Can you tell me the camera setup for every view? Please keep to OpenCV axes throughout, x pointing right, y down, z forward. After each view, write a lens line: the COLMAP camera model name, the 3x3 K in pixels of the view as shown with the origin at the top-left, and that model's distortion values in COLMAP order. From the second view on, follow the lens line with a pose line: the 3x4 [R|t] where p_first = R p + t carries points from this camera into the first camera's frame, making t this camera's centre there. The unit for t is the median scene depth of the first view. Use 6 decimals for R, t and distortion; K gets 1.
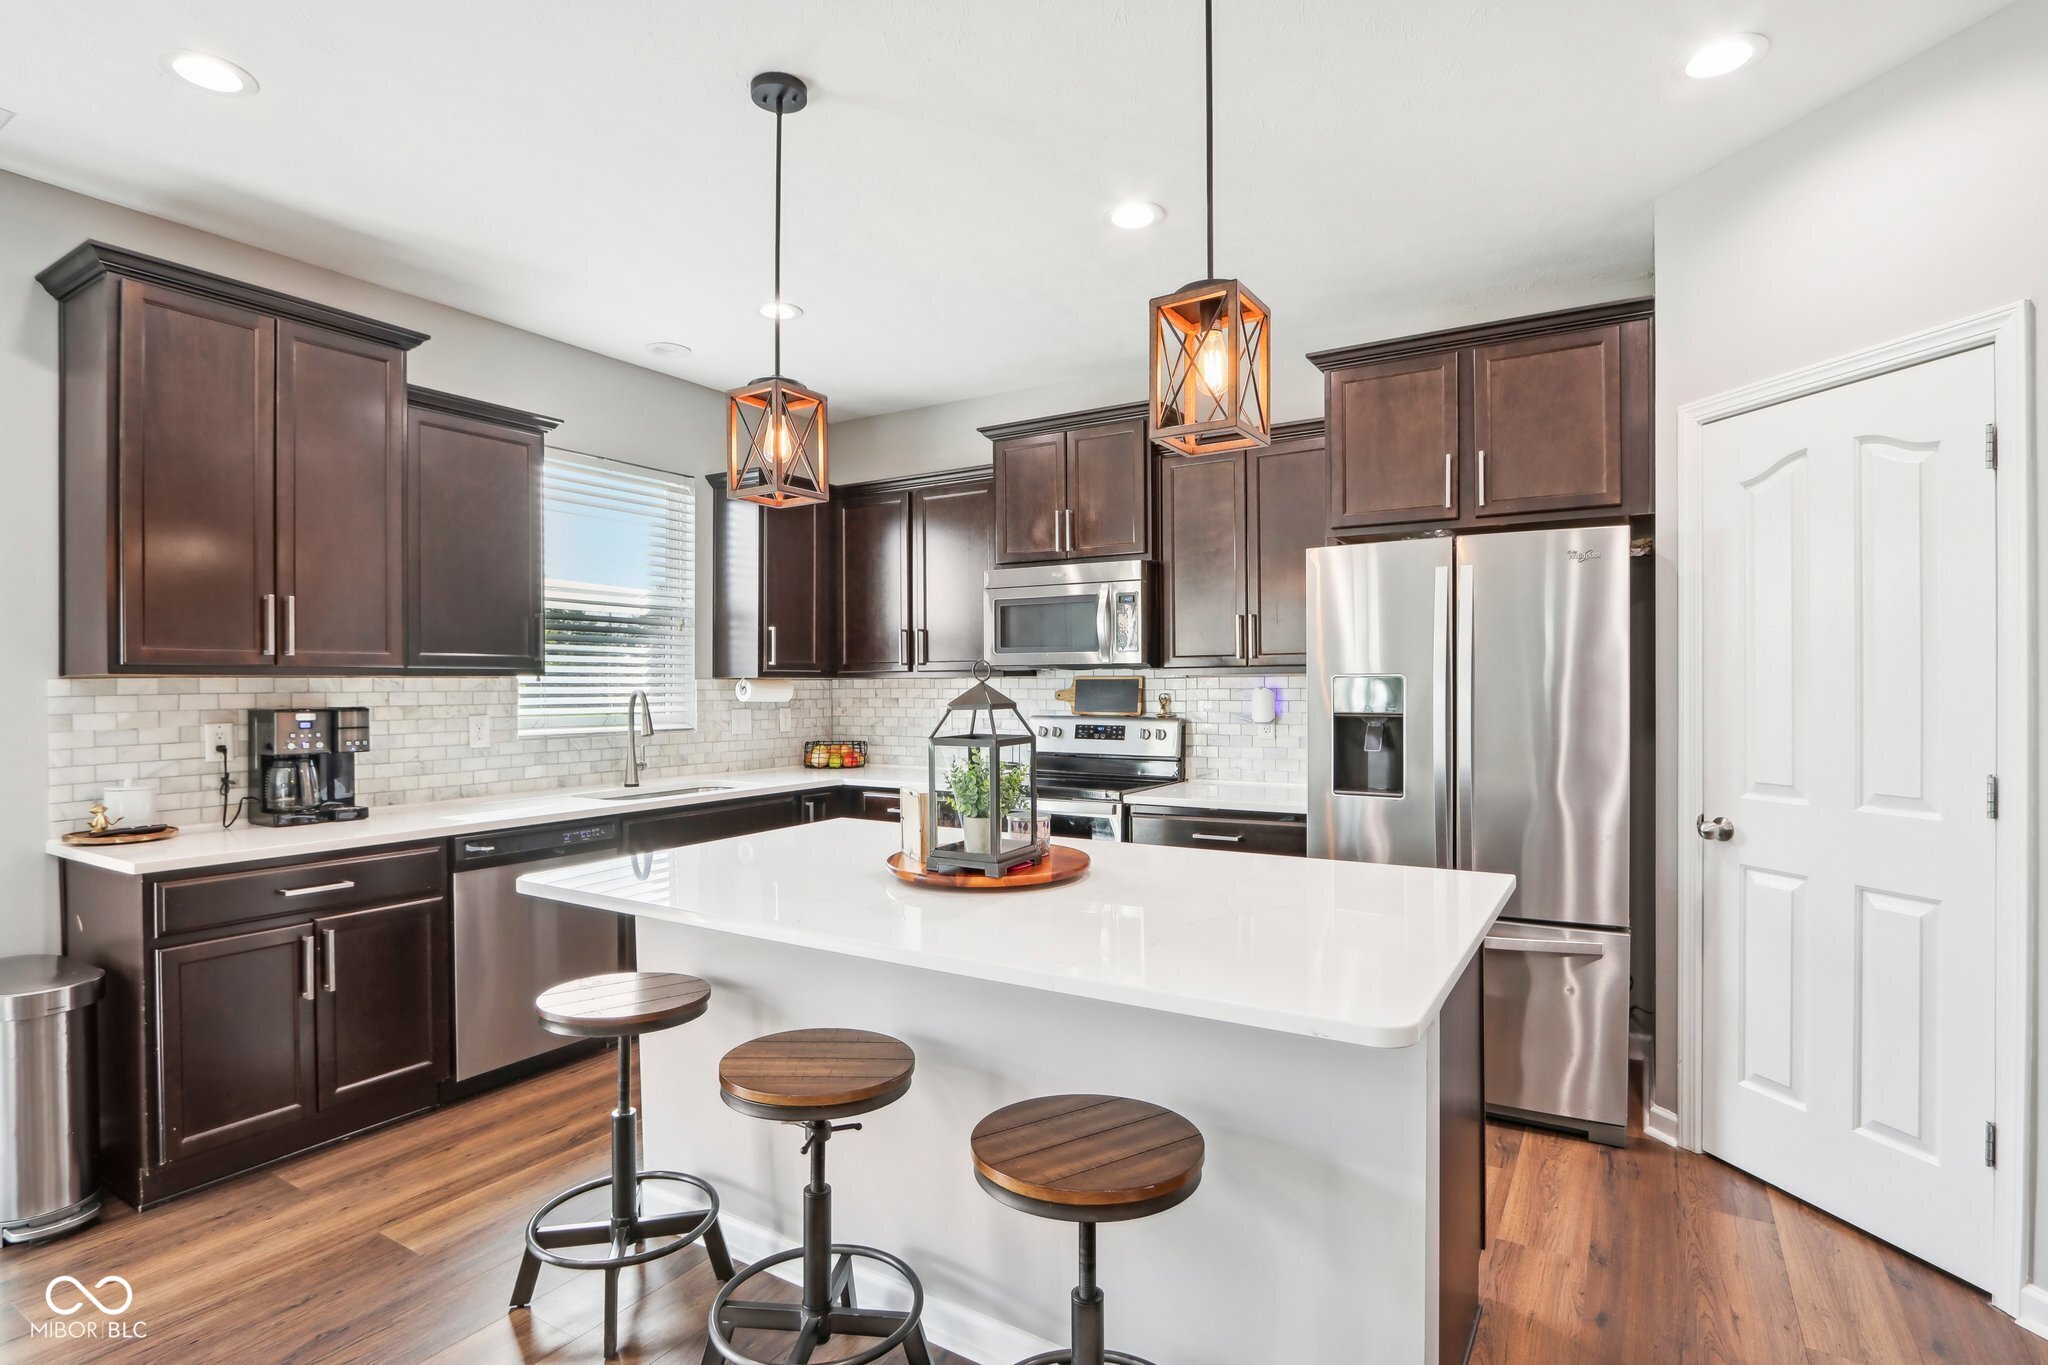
lens RADIAL K [[1026.3, 0, 1022.4], [0, 1026.3, 693.6], [0, 0, 1]] dist [-0.013073, 0.000346]
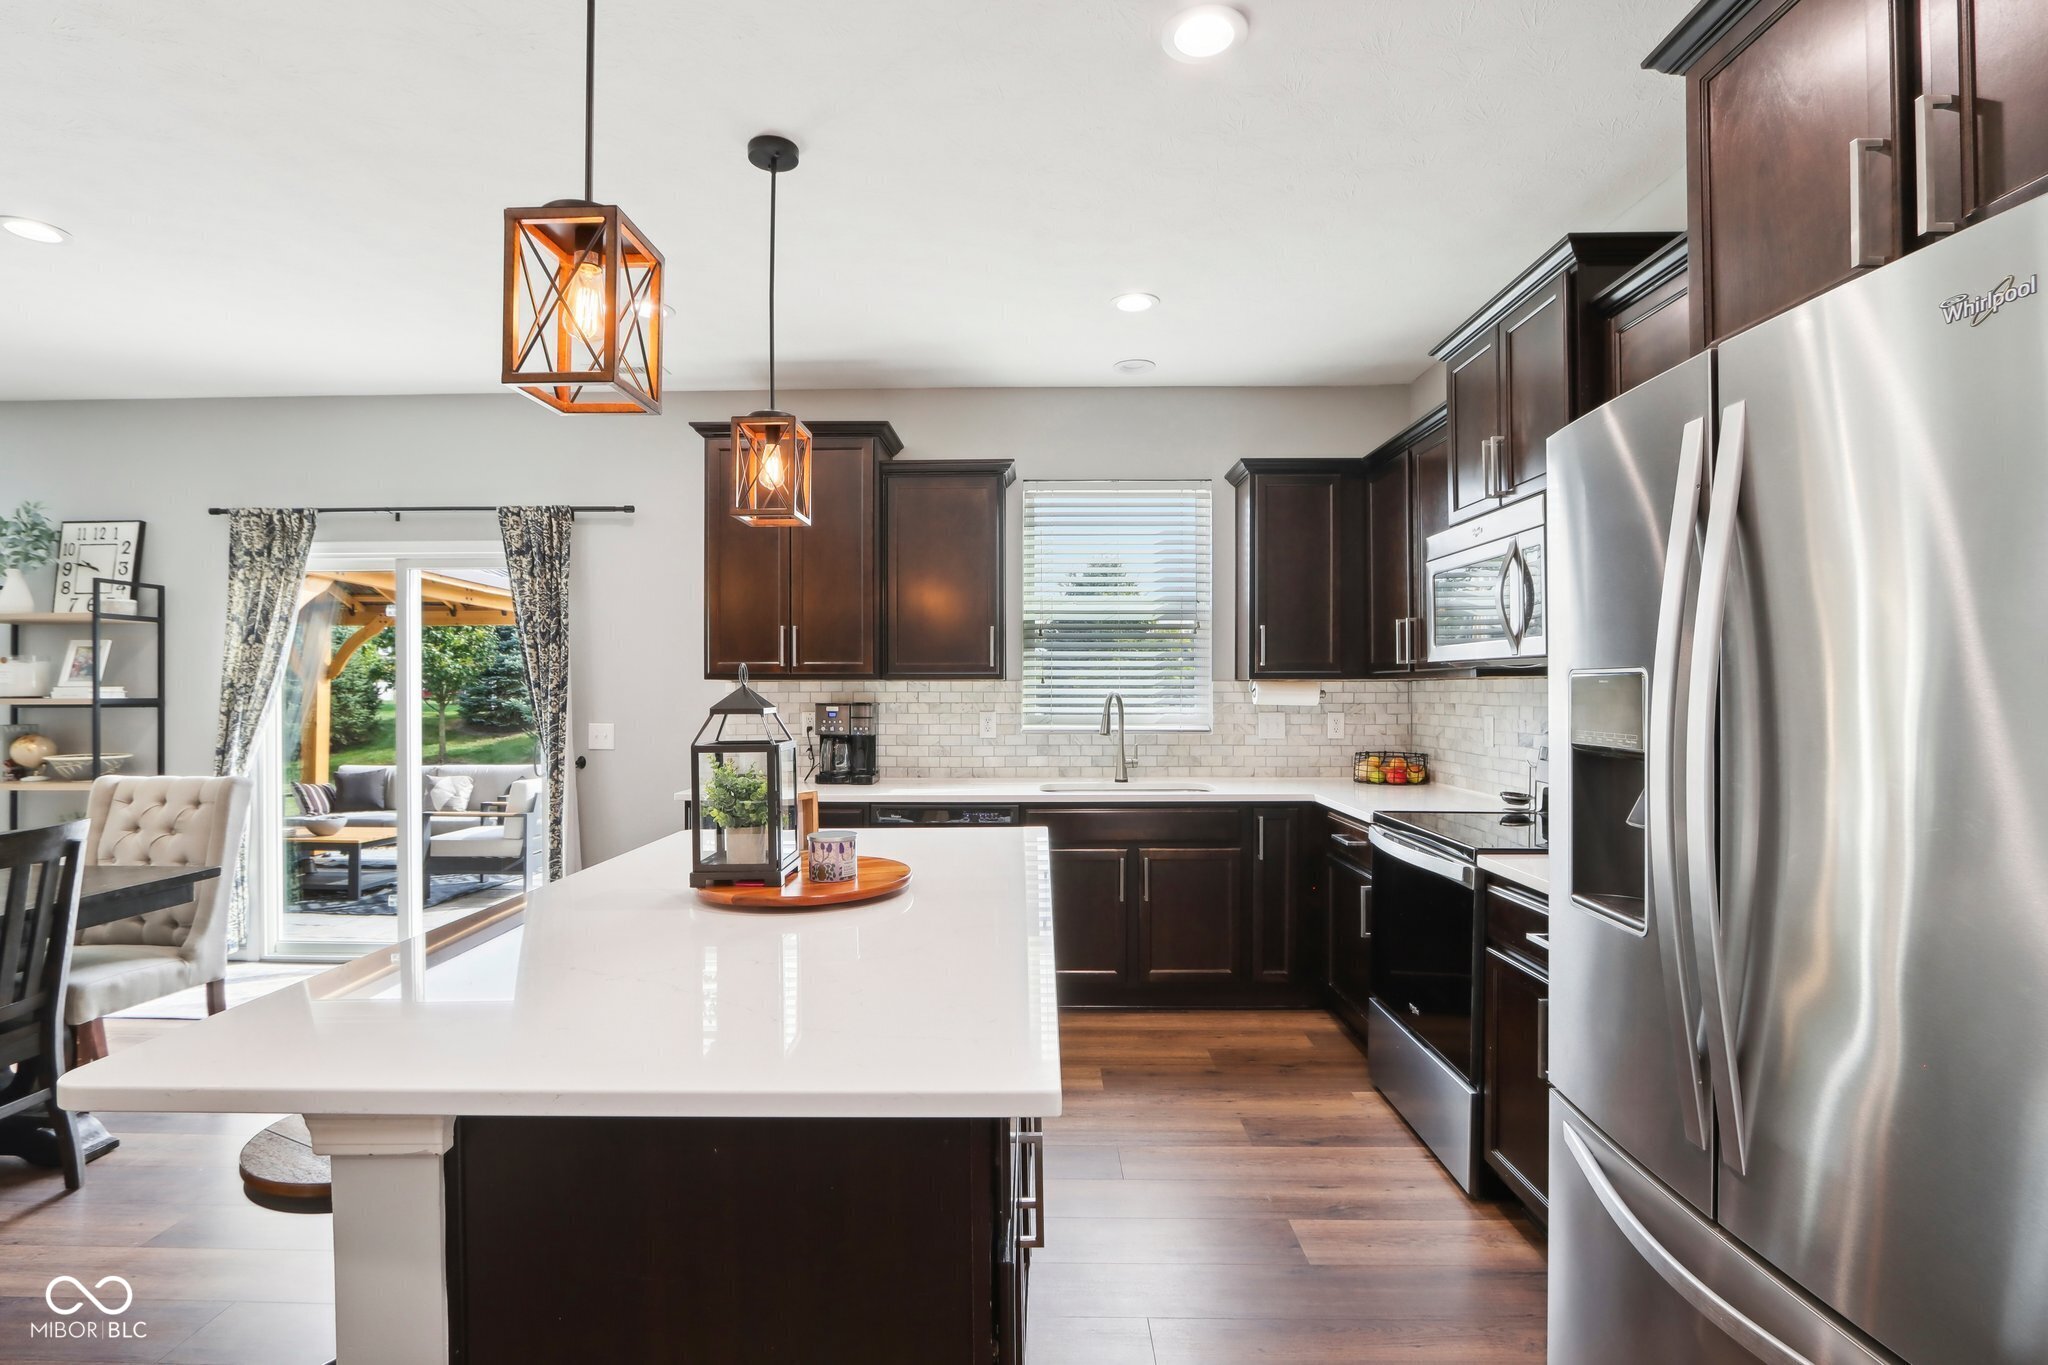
lens RADIAL K [[972.6, 0, 1020.8], [0, 972.6, 687.7], [0, 0, 1]] dist [-0.017814, 0.000549]
pose [[0.508646, 0.002378, -0.860973, 0.557117], [-0.008159, 0.999965, -0.002058, -0.005930], [0.860937, 0.008072, 0.508647, 0.491652]]
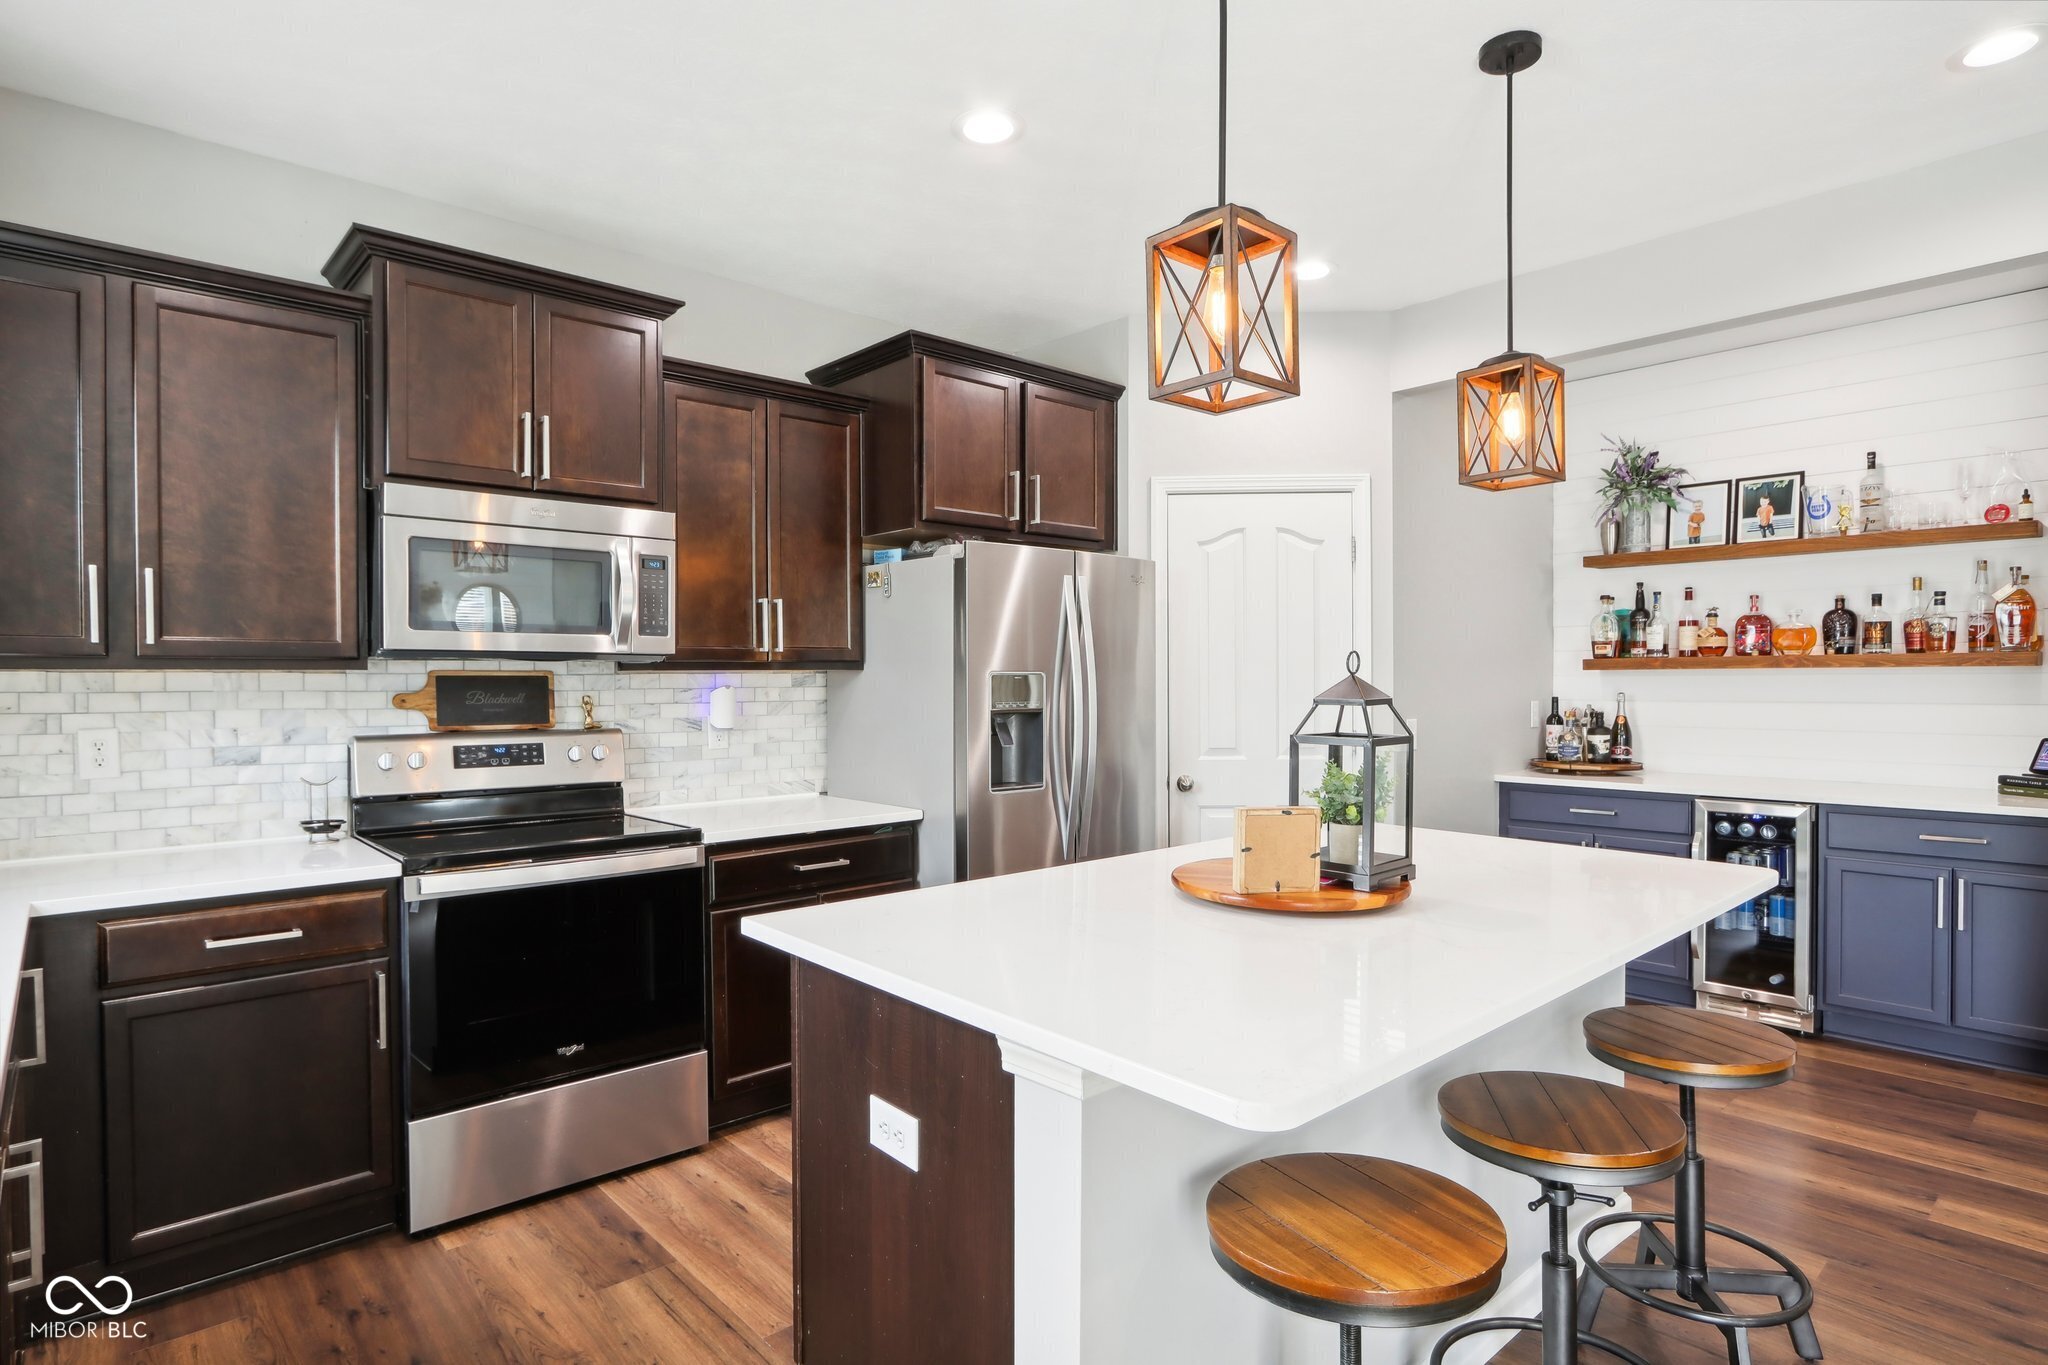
lens RADIAL K [[1083.3, 0, 1012.2], [0, 1083.3, 669.0], [0, 0, 1]] dist [-0.012810, 0.000337]
pose [[0.278477, 0.013803, 0.960344, -0.666523], [0.013293, 0.999746, -0.018224, -0.001403], [-0.960351, 0.017840, 0.278222, 0.655257]]
